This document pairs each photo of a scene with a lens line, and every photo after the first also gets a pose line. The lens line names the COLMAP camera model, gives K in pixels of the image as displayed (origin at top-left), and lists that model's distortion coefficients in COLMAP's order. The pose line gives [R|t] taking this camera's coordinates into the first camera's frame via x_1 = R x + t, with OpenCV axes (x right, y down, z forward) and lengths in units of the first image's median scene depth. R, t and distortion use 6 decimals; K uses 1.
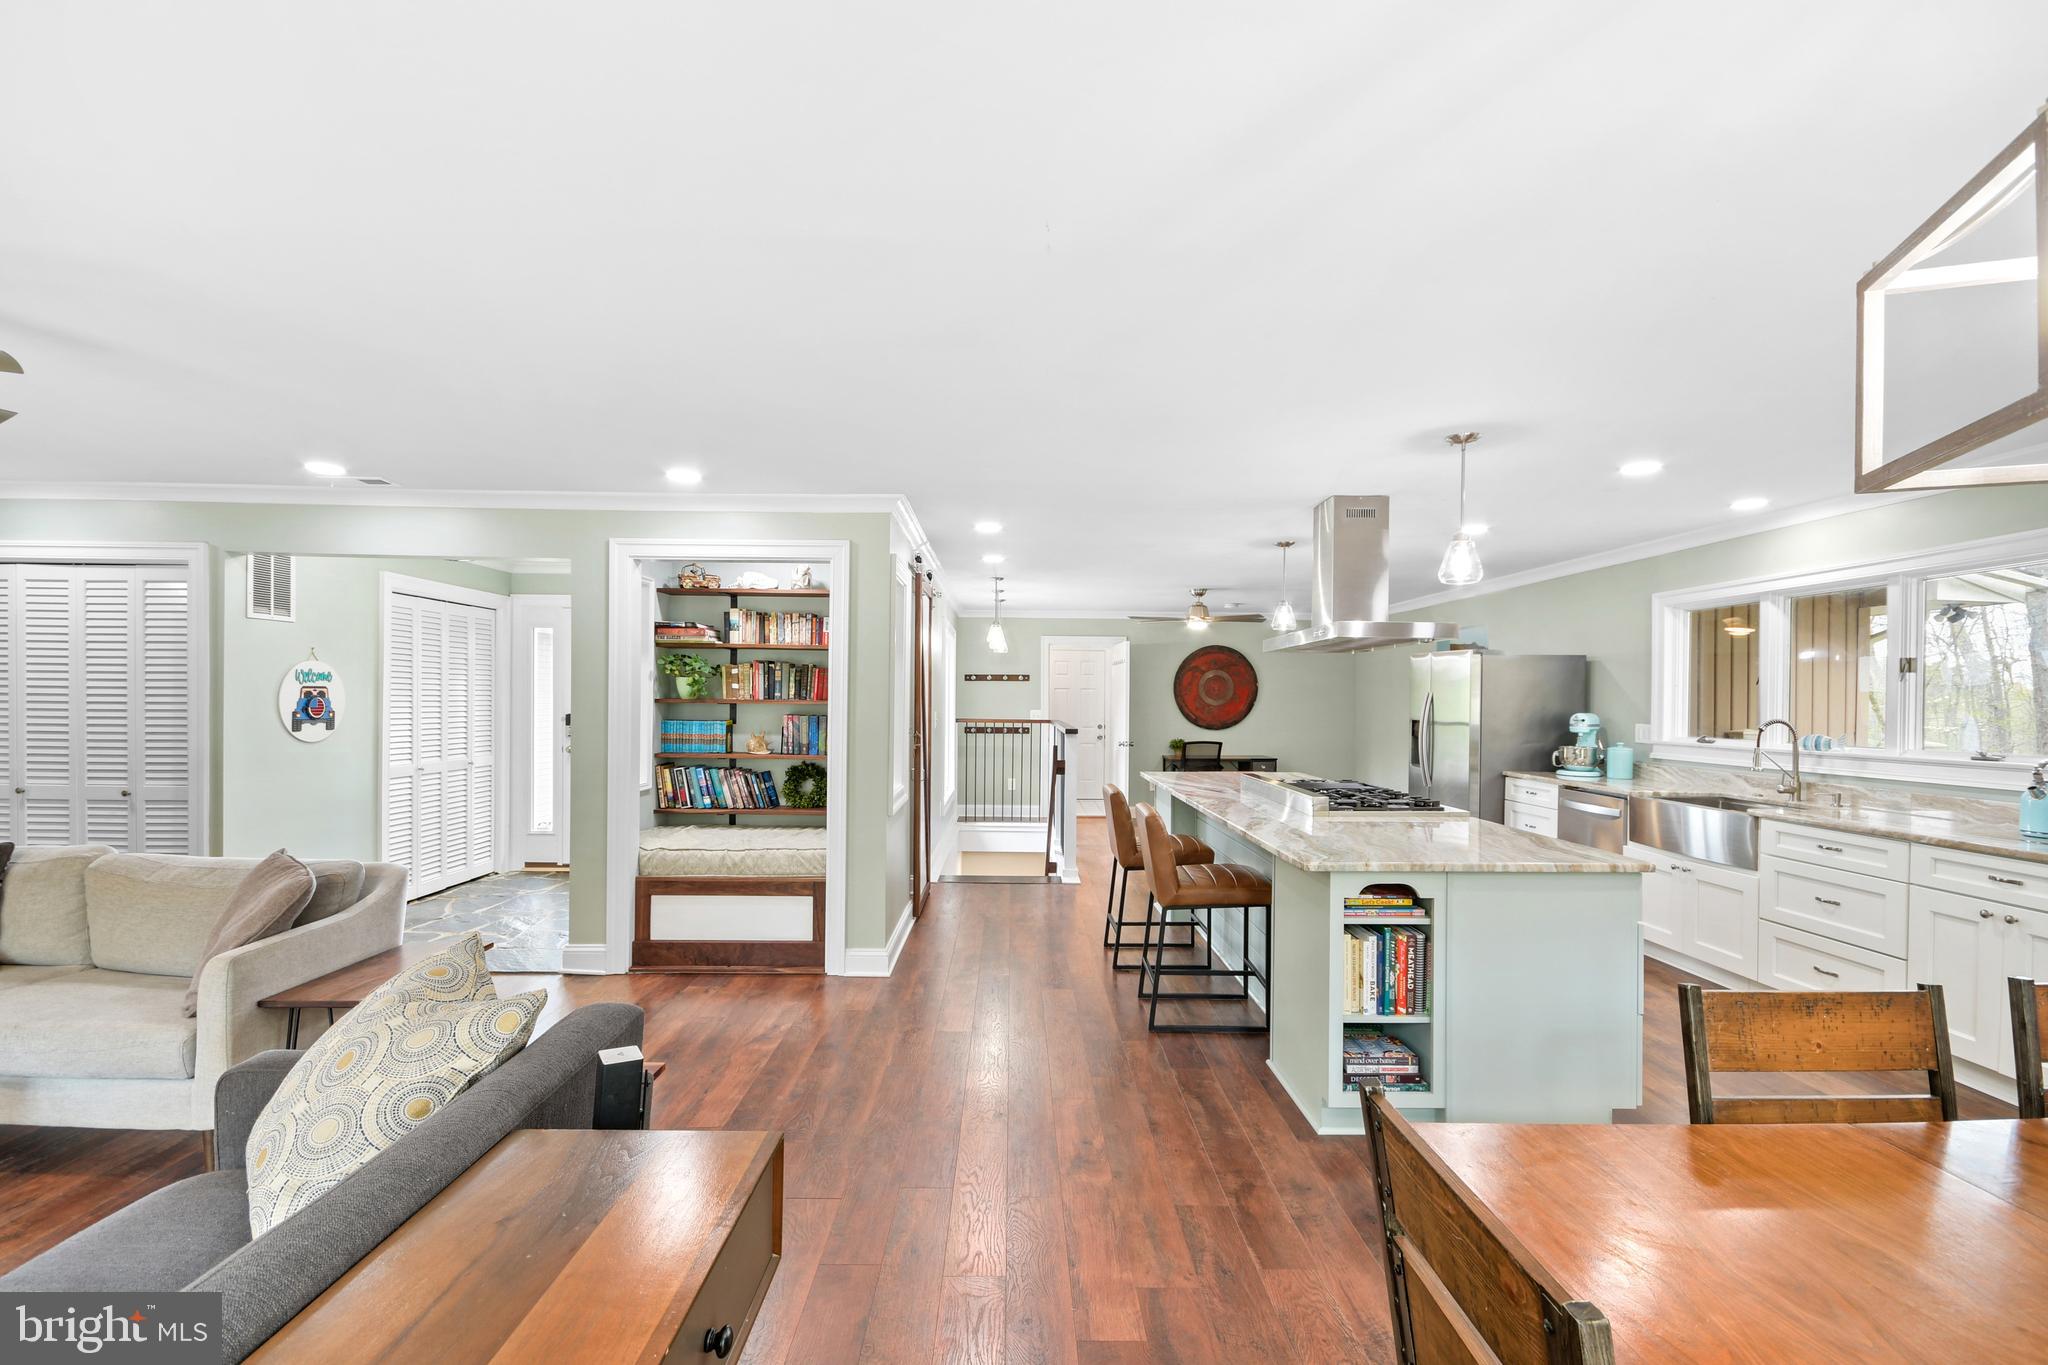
lens RADIAL K [[894.7, 0, 1021.1], [0, 894.7, 705.8], [0, 0, 1]] dist [0.014830, -0.007763]
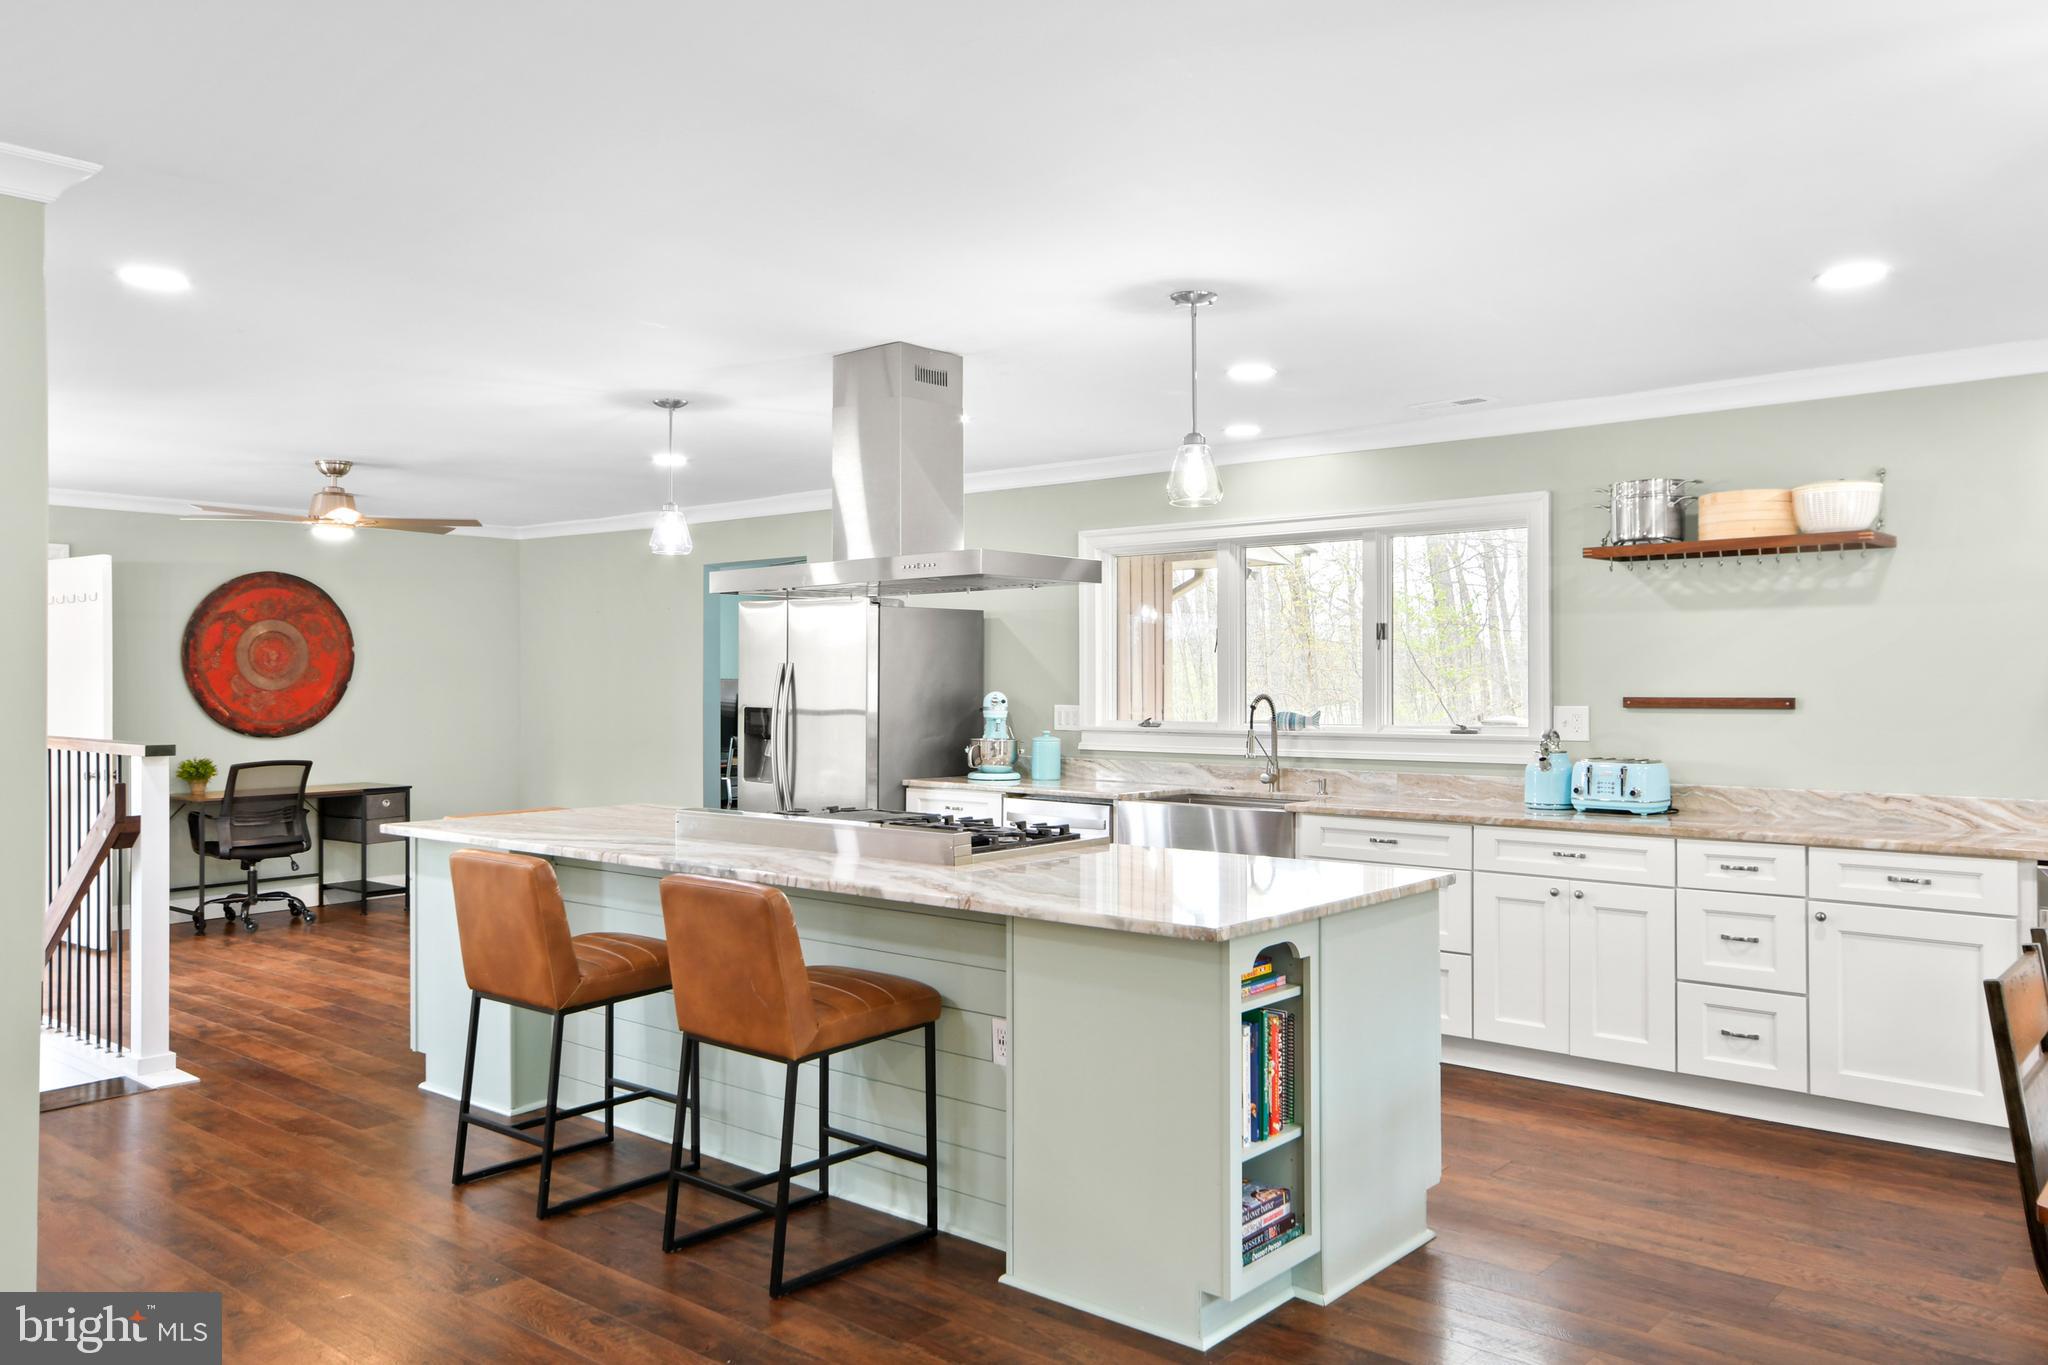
lens RADIAL K [[1523.6, 0, 1023.4], [0, 1523.6, 682.1], [0, 0, 1]] dist [0.033350, 0.009543]
pose [[0.656419, -0.010685, 0.754321, -0.346437], [0.012889, 0.999913, 0.002947, -0.003883], [-0.754286, 0.007788, 0.656499, 0.225673]]
